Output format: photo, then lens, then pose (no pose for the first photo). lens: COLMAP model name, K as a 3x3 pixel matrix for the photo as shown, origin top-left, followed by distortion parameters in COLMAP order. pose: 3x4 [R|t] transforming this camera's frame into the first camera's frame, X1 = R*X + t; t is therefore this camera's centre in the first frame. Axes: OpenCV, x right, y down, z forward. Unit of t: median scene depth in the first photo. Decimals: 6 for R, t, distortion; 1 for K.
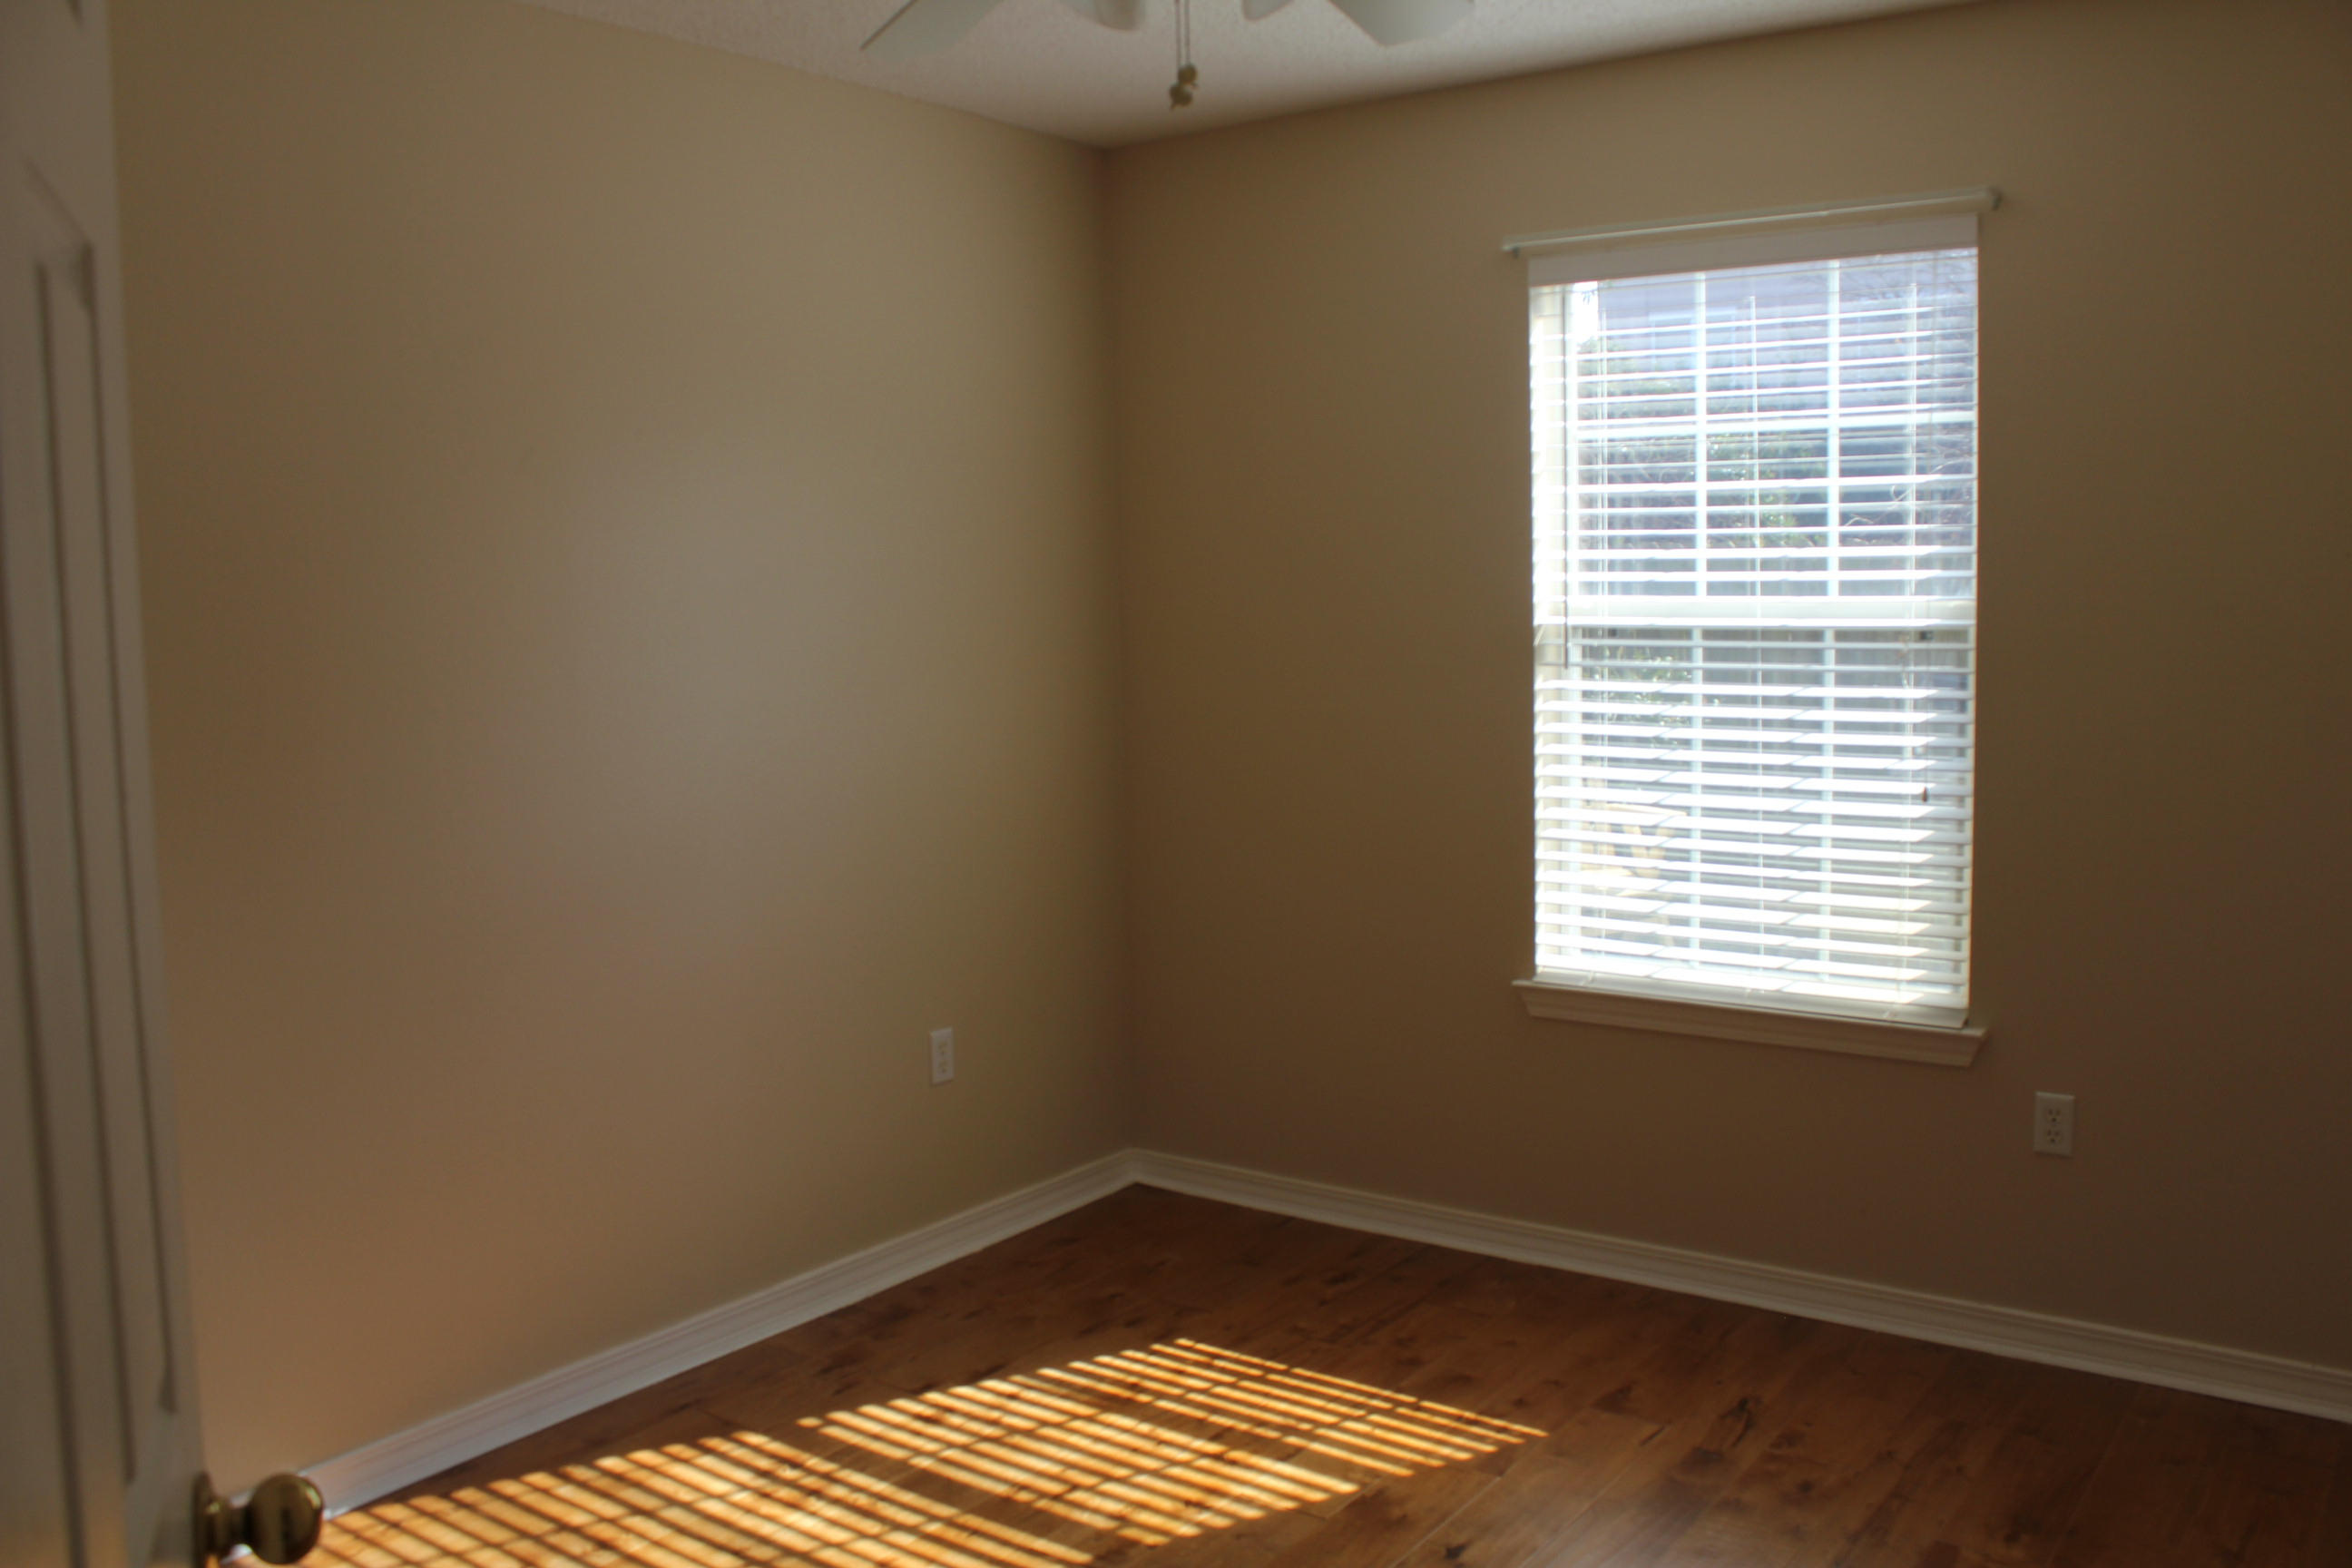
lens RADIAL K [[2007.9, 0, 1176.0], [0, 2007.9, 784.0], [0, 0, 1]] dist [-0.047366, 0.004006]
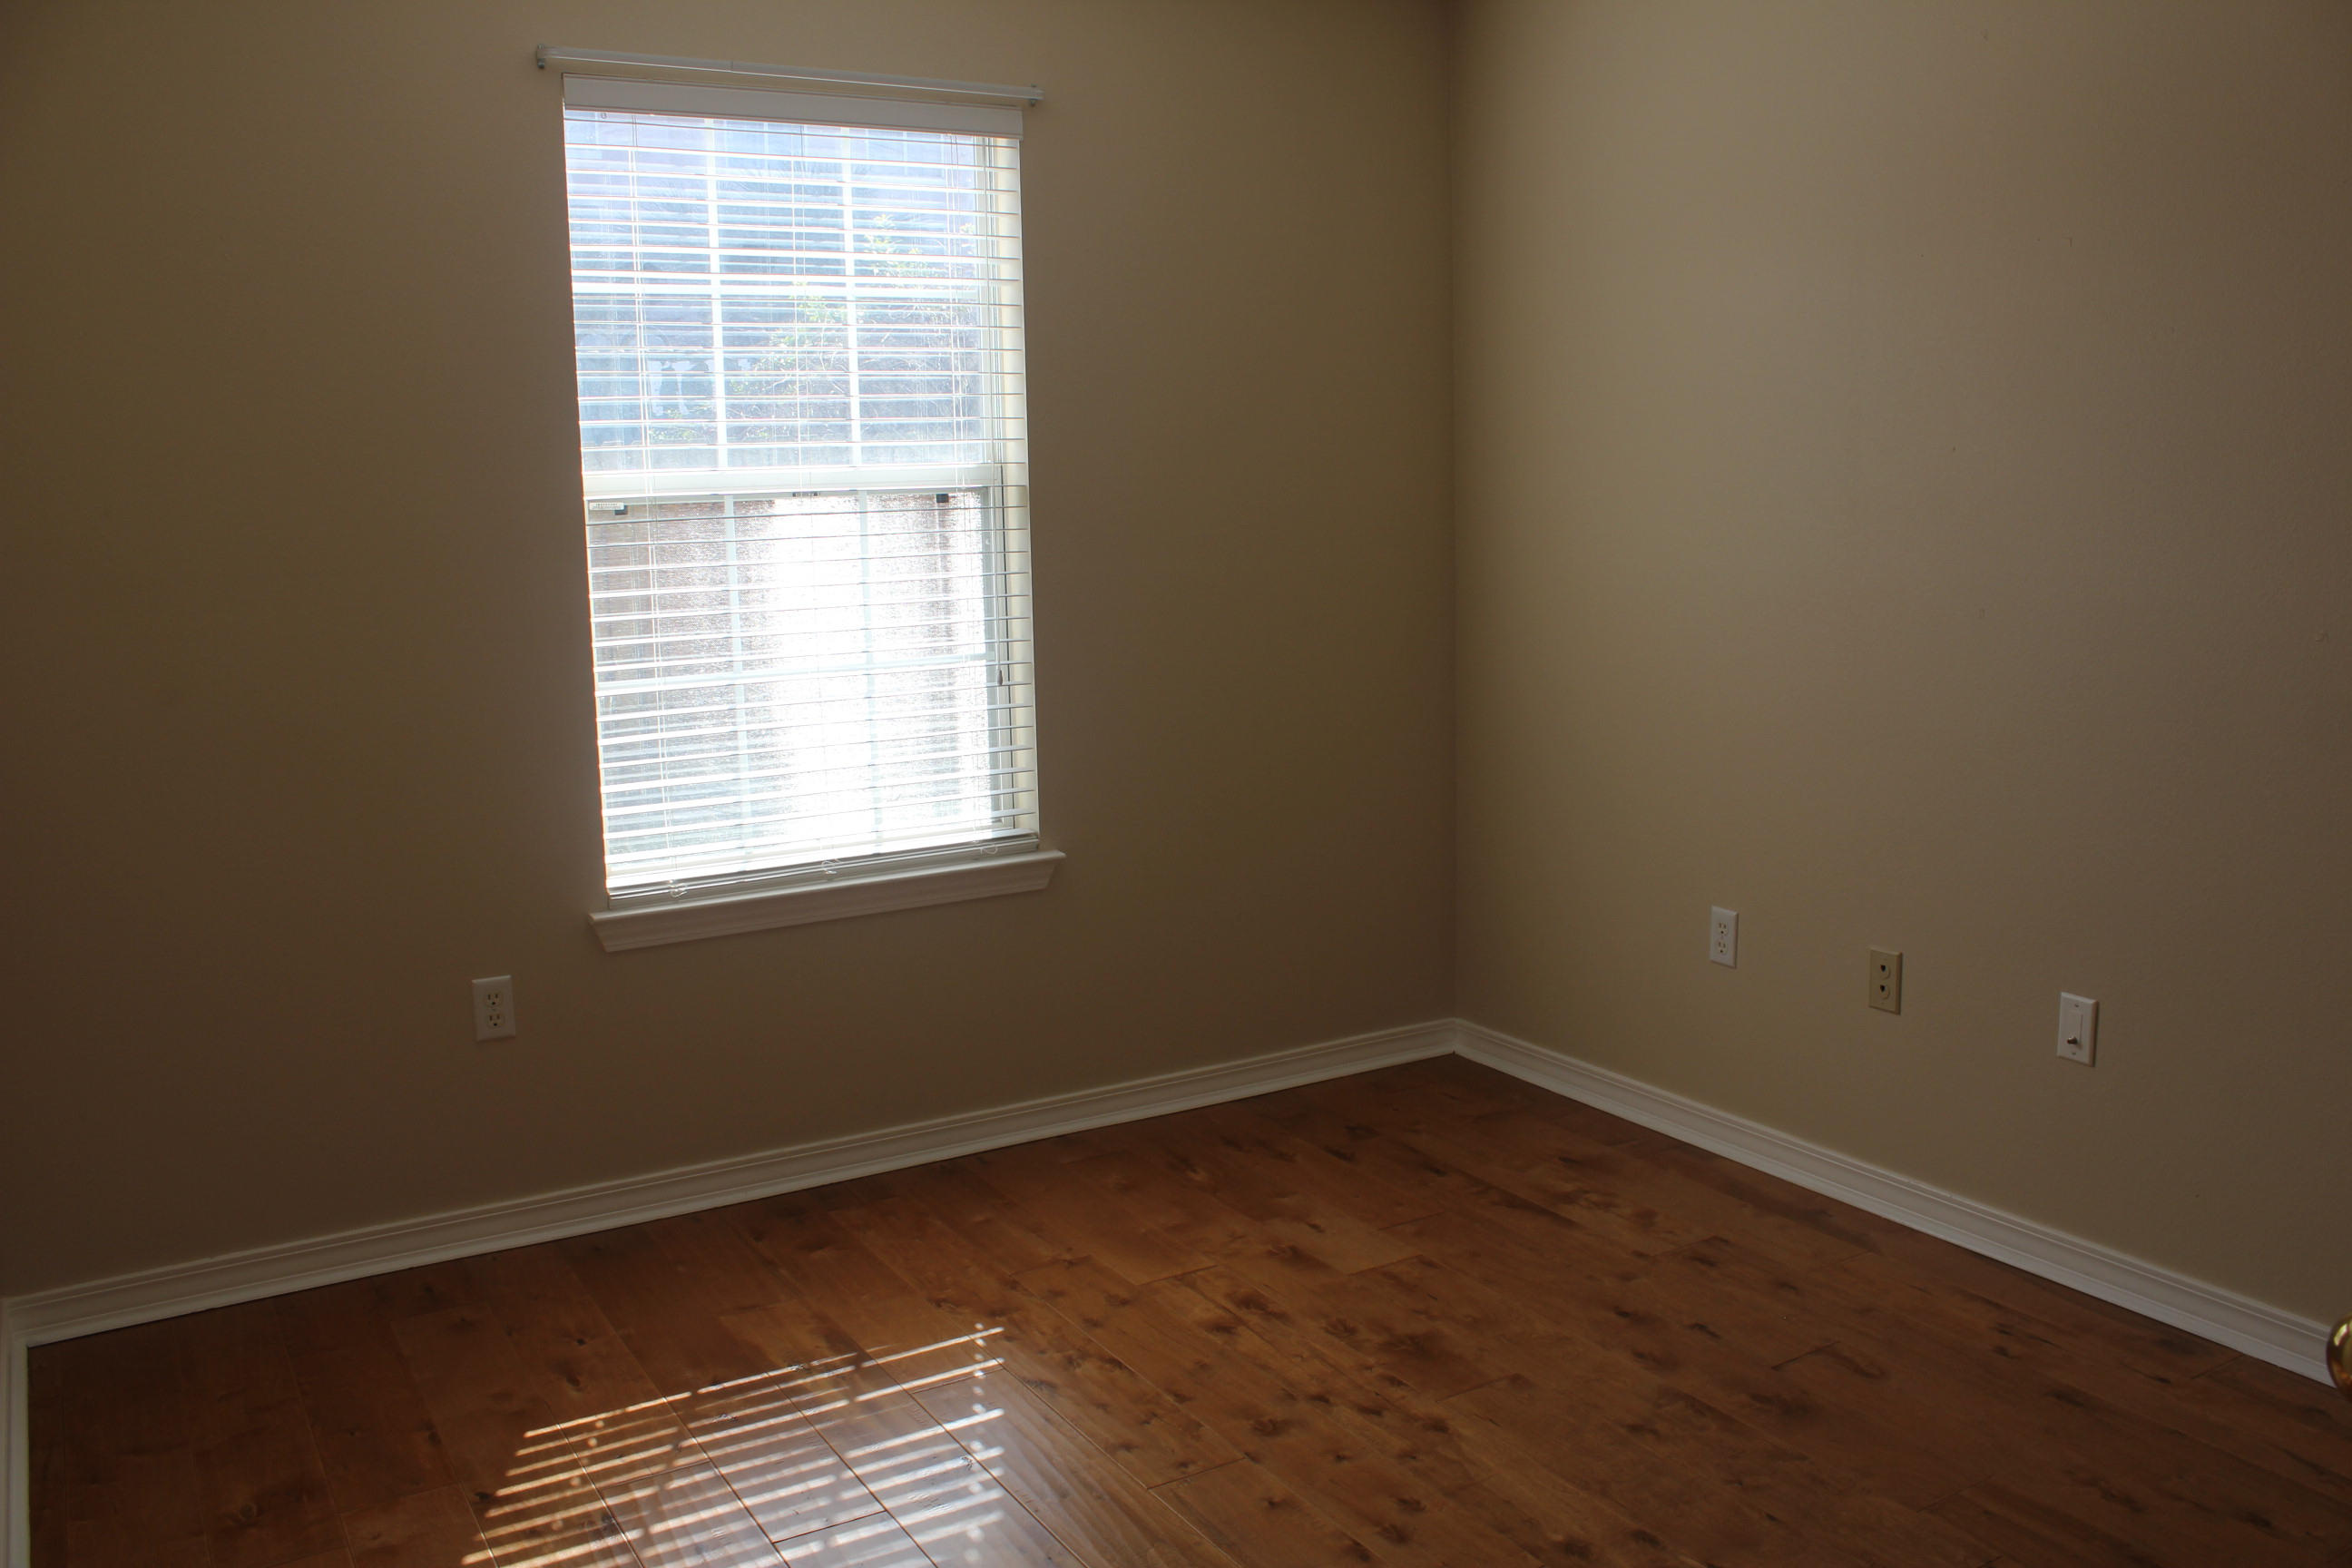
lens RADIAL K [[2125.4, 0, 1176.9], [0, 2125.4, 729.0], [0, 0, 1]] dist [-0.007315, -0.001309]
pose [[0.394021, -0.119406, 0.911312, -0.583359], [0.101255, 0.991129, 0.086085, -0.035506], [-0.913507, 0.058355, 0.402617, 0.406049]]
